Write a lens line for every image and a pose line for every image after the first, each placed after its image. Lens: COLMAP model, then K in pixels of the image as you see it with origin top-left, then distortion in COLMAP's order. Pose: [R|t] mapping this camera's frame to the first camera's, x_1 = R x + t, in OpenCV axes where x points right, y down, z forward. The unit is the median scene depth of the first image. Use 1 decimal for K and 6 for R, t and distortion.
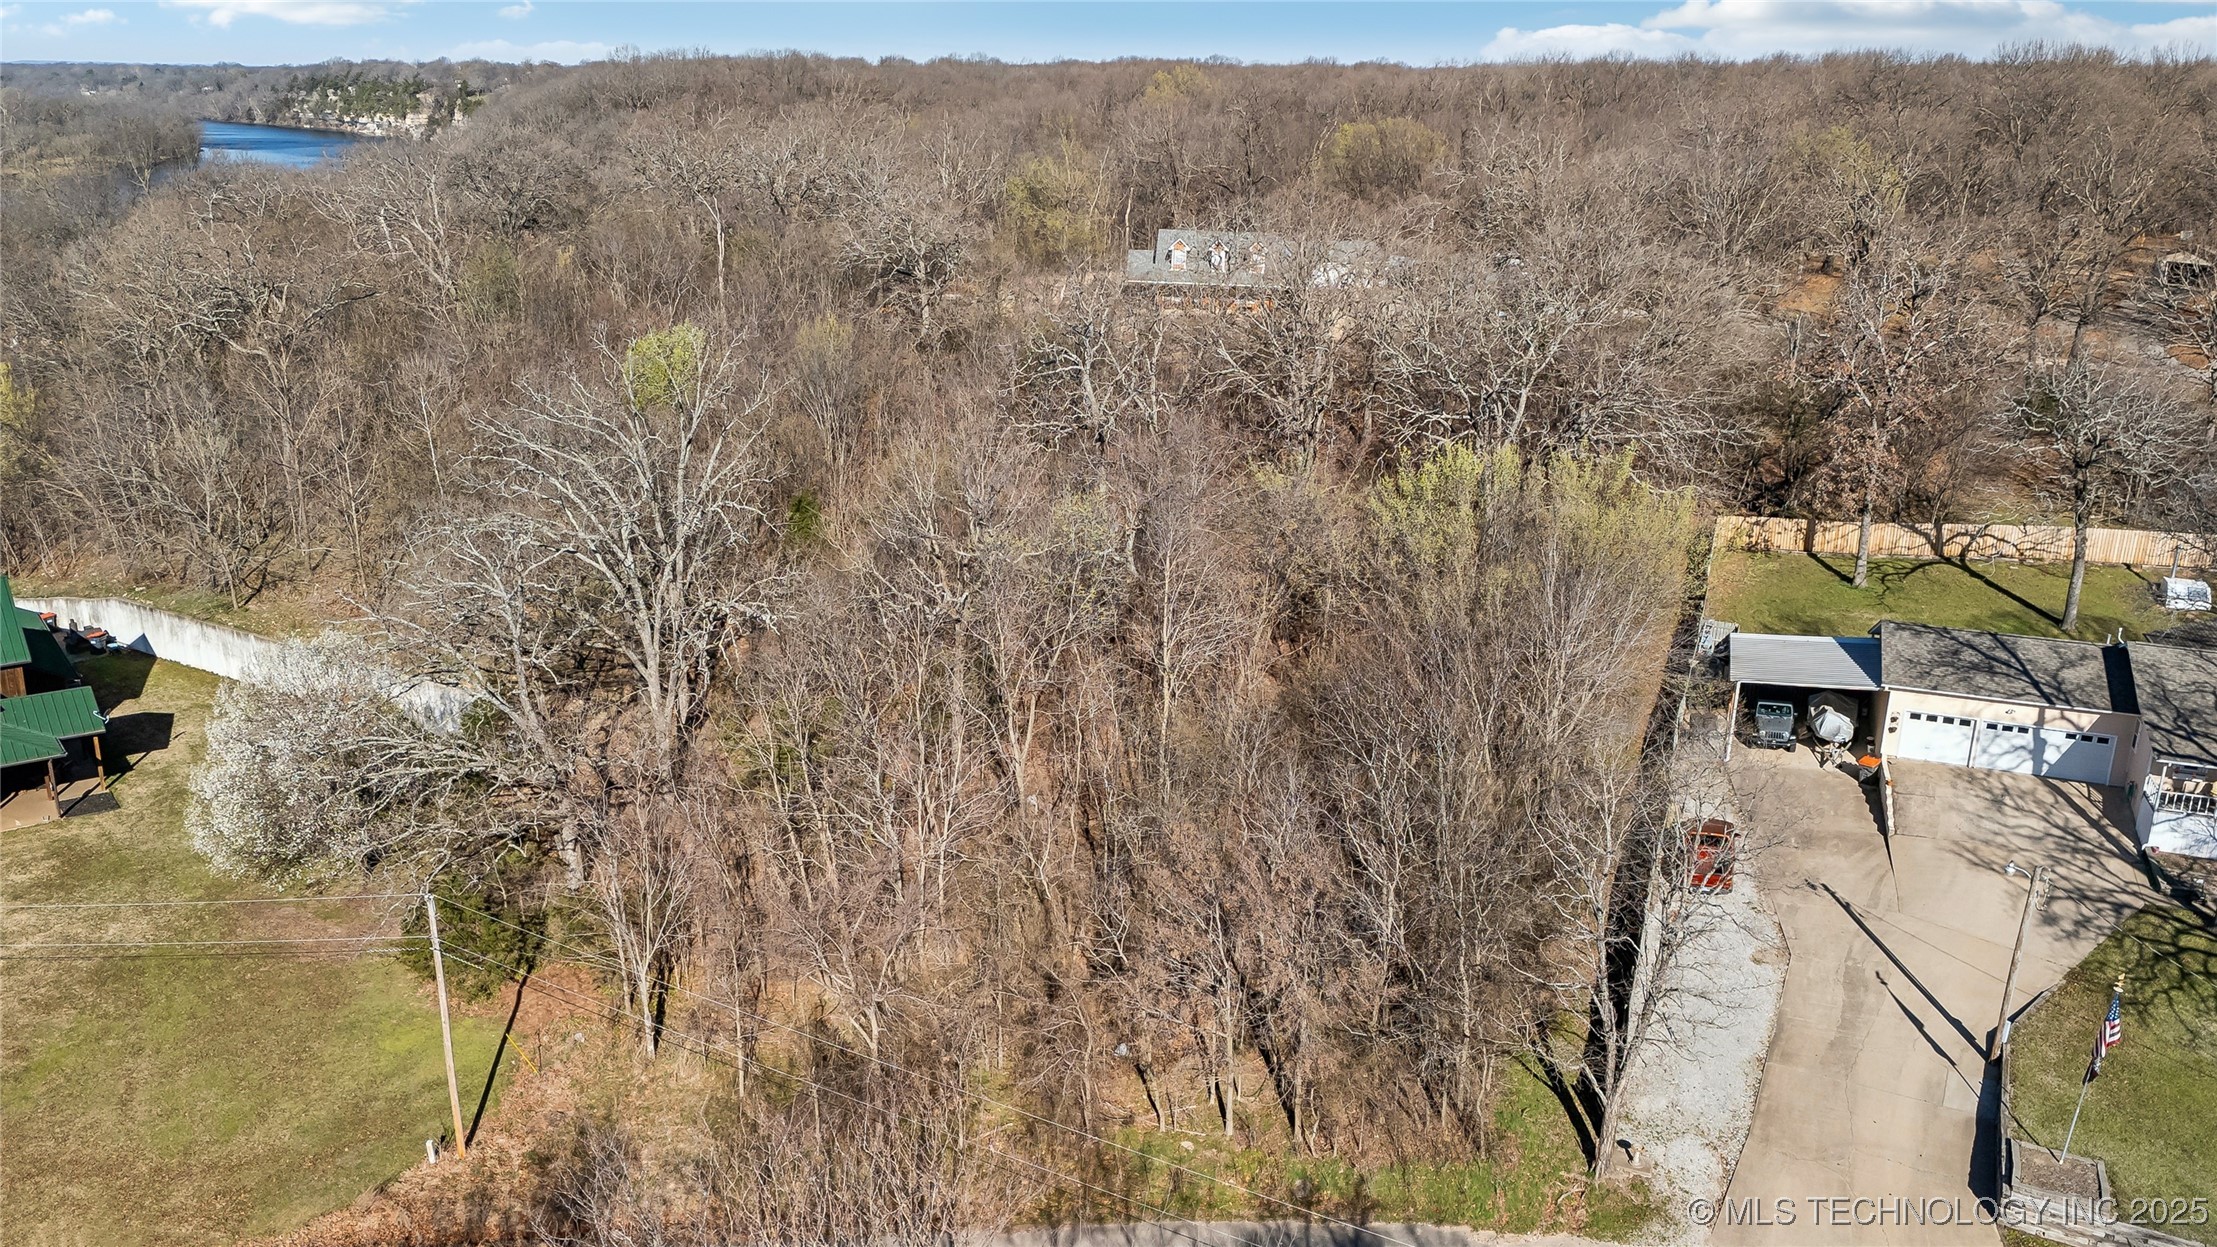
lens RADIAL K [[1754.7, 0, 1095.2], [0, 1754.7, 628.3], [0, 0, 1]] dist [0.028092, -0.017065]
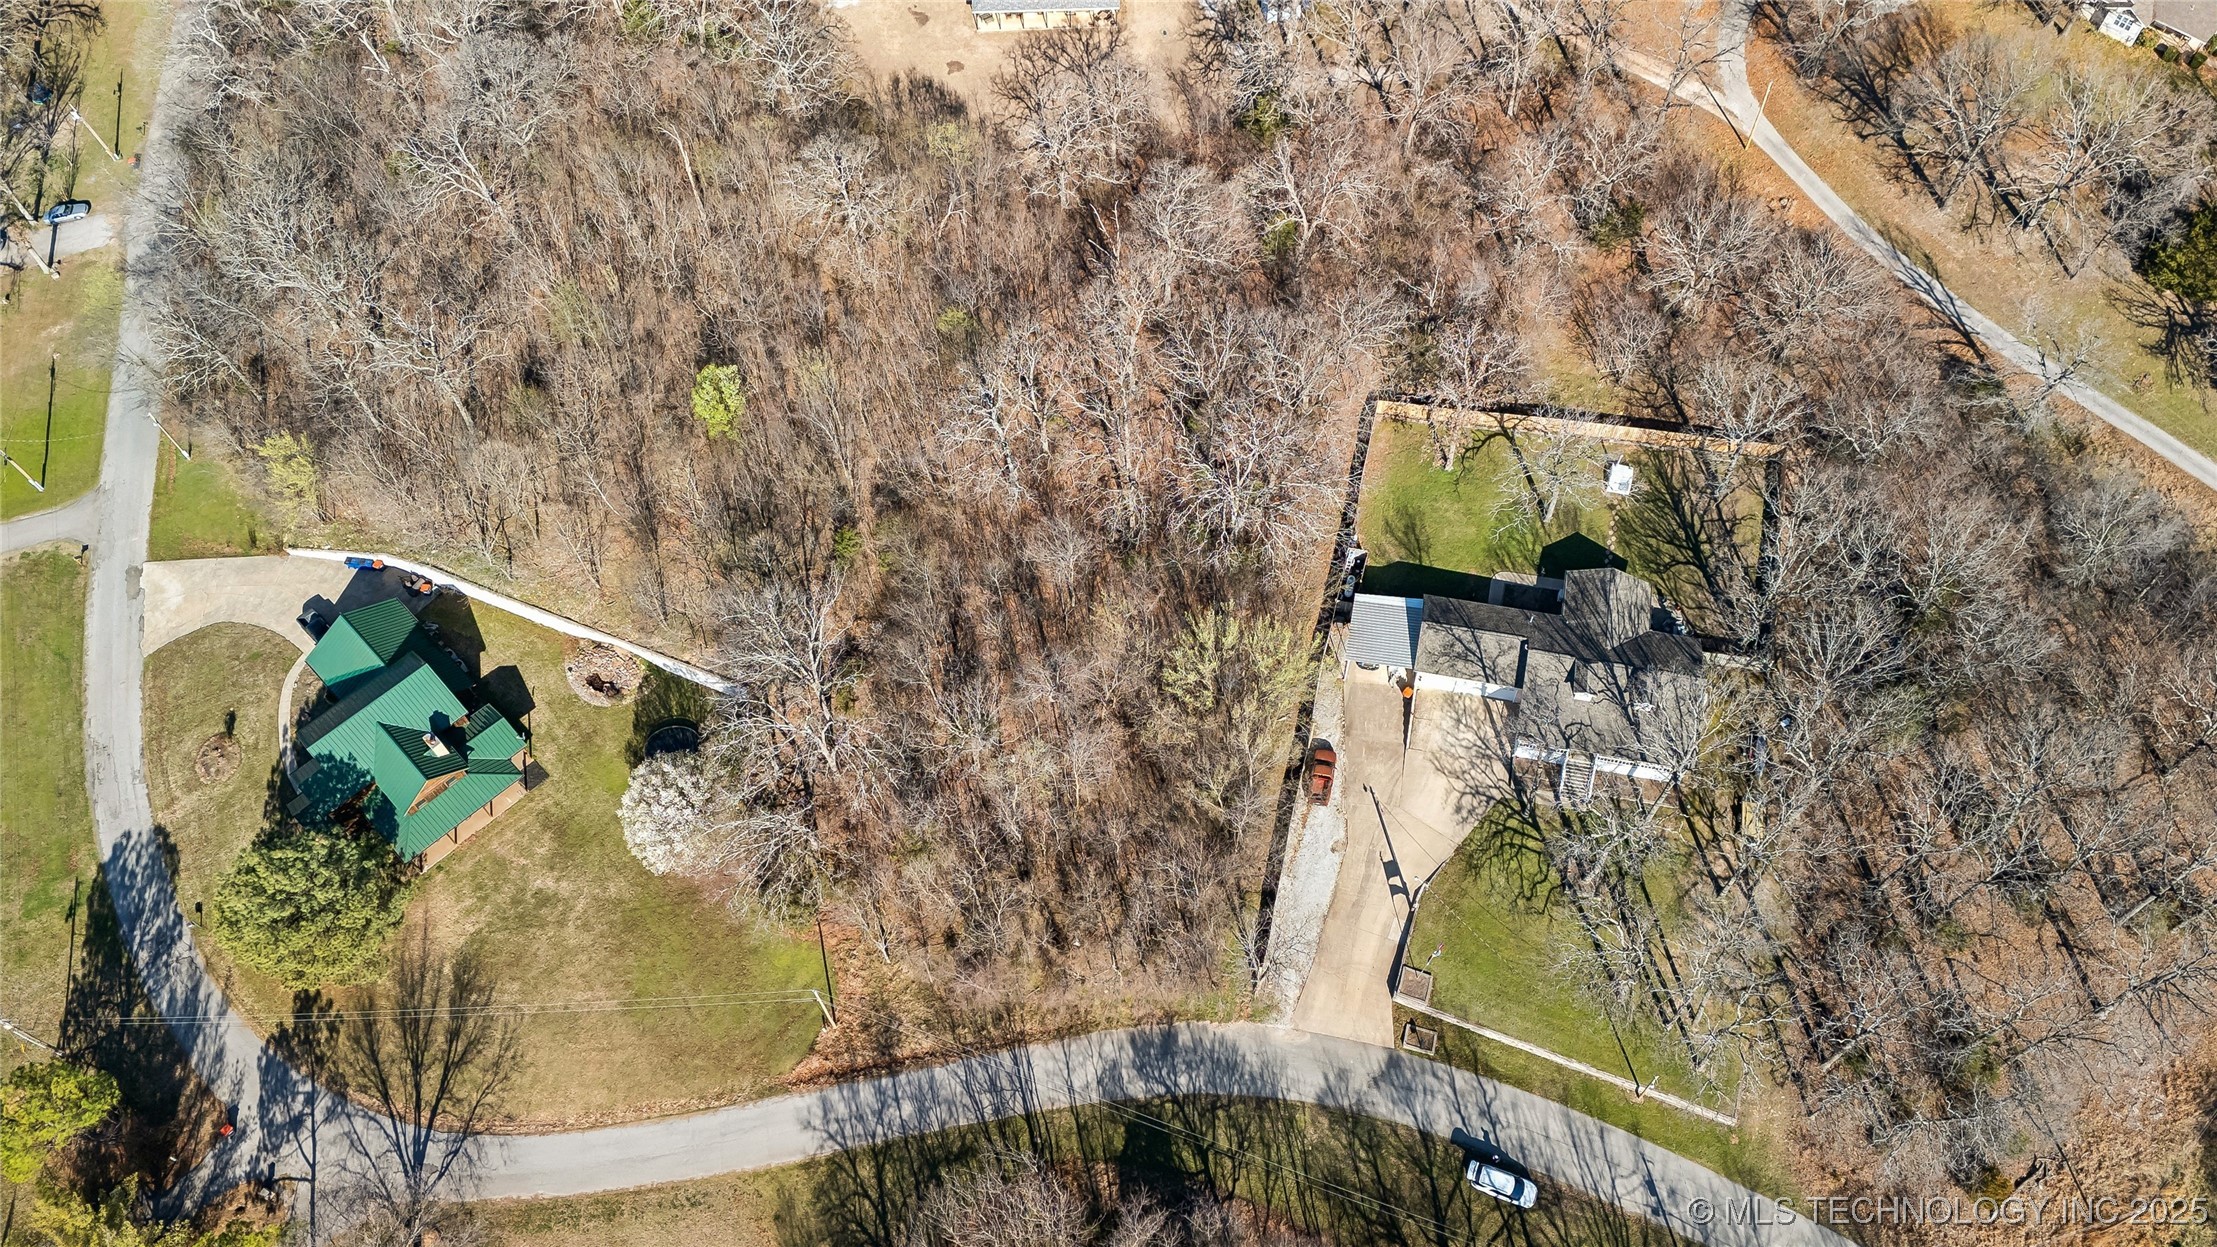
lens RADIAL K [[1657.6, 0, 1092.8], [0, 1657.6, 637.6], [0, 0, 1]] dist [0.034328, -0.049059]
pose [[0.991354, -0.128884, 0.024625, 0.032935], [0.079951, 0.742115, 0.665488, -1.482501], [-0.104045, -0.657765, 0.746003, -0.434838]]
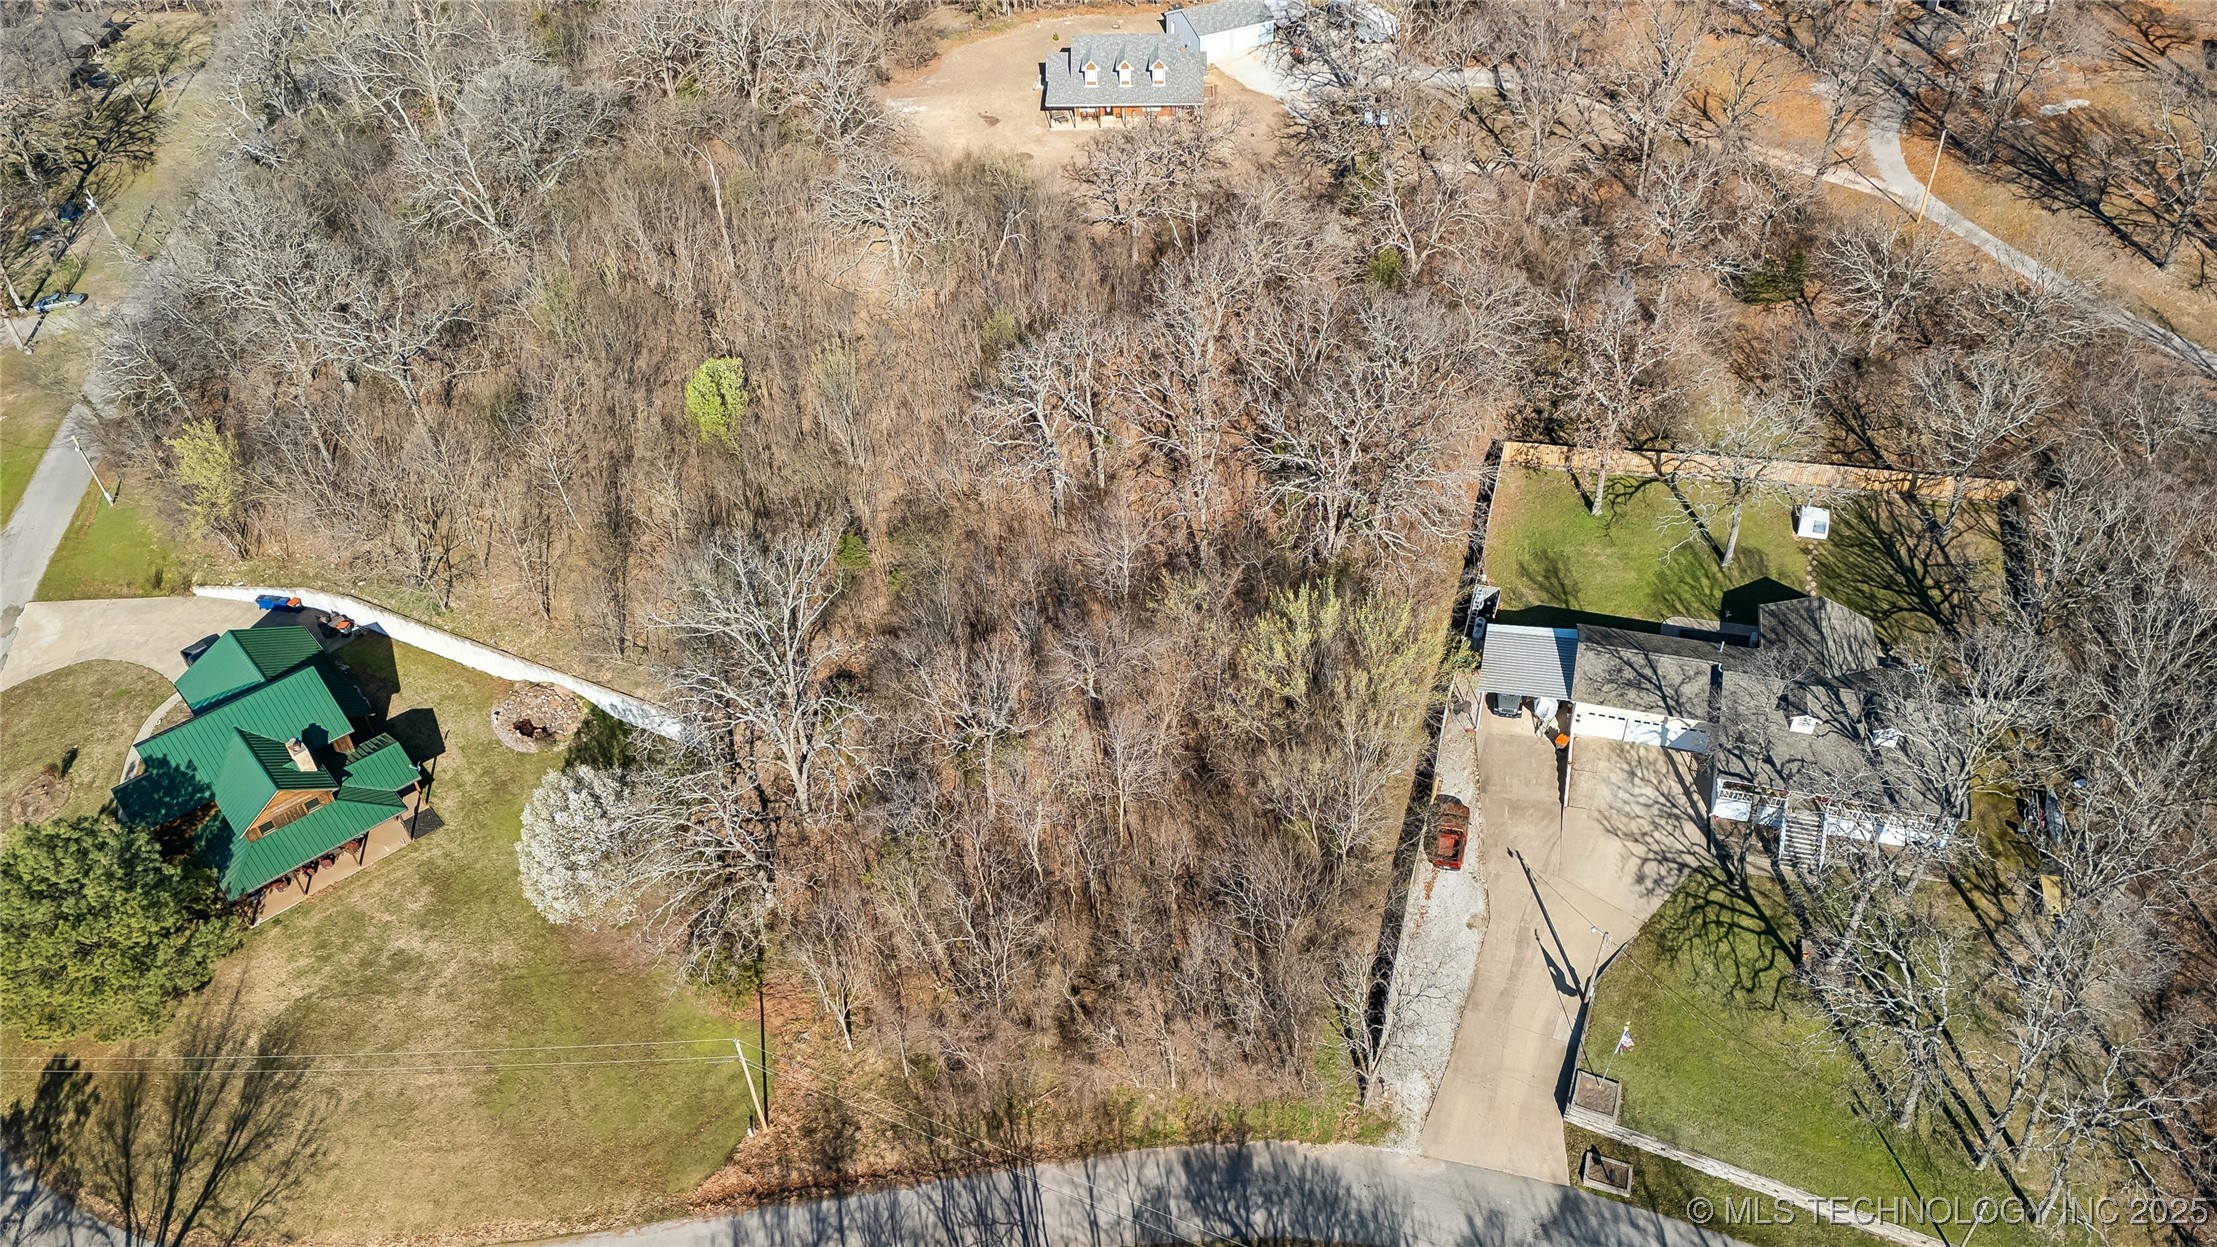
lens RADIAL K [[1657.6, 0, 1098.2], [0, 1657.6, 633.0], [0, 0, 1]] dist [0.034328, -0.049059]
pose [[0.996328, -0.084032, 0.016396, 0.007063], [0.070302, 0.912275, 0.403500, -0.731225], [-0.048865, -0.400866, 0.914833, -0.353177]]
